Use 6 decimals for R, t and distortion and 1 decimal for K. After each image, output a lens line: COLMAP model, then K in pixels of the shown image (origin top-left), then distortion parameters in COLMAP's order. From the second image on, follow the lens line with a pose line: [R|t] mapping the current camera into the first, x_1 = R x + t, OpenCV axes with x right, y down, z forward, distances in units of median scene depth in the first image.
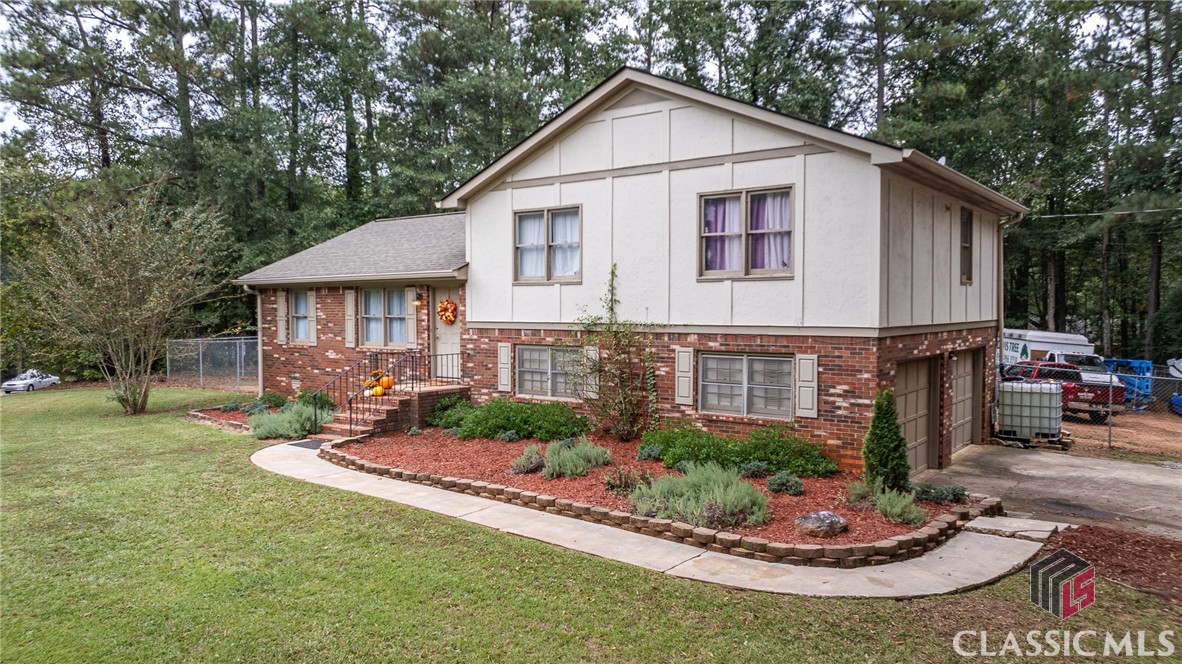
lens RADIAL K [[850.1, 0, 591.0], [0, 850.1, 332.0], [0, 0, 1]] dist [-0.005810, -0.000636]
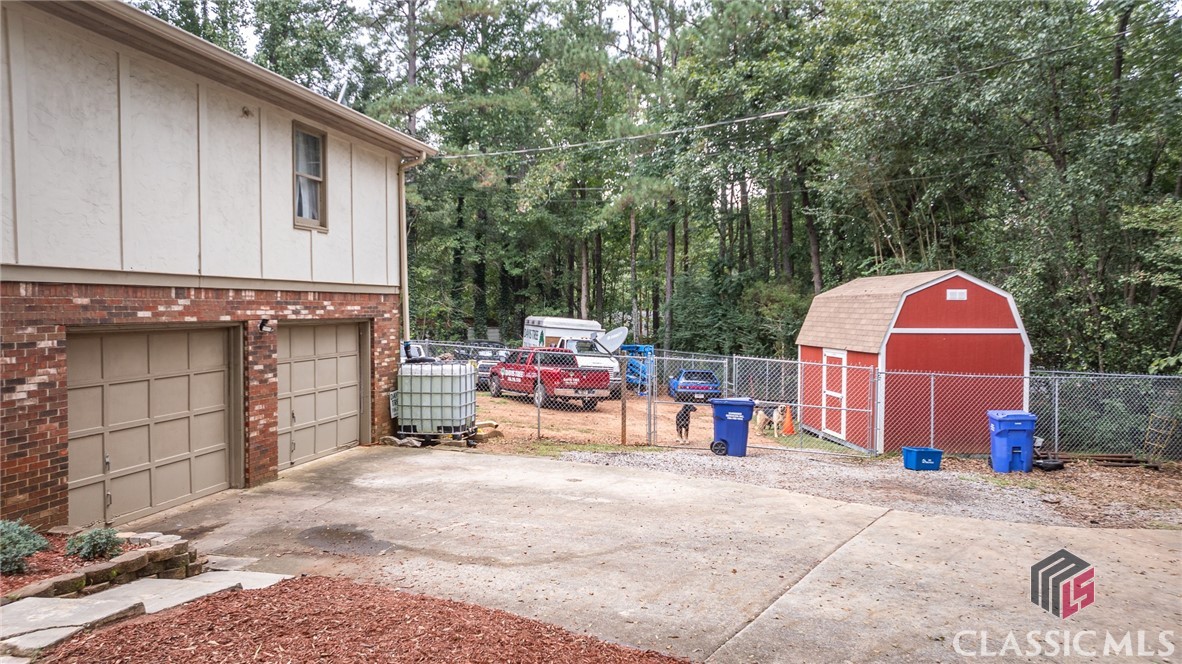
lens RADIAL K [[850.1, 0, 591.0], [0, 850.1, 332.0], [0, 0, 1]] dist [-0.005810, -0.000636]
pose [[0.910240, -0.012926, 0.413879, 0.319638], [0.014198, 0.999899, 0.000002, 0.031537], [-0.413838, 0.005875, 0.910332, 0.209019]]
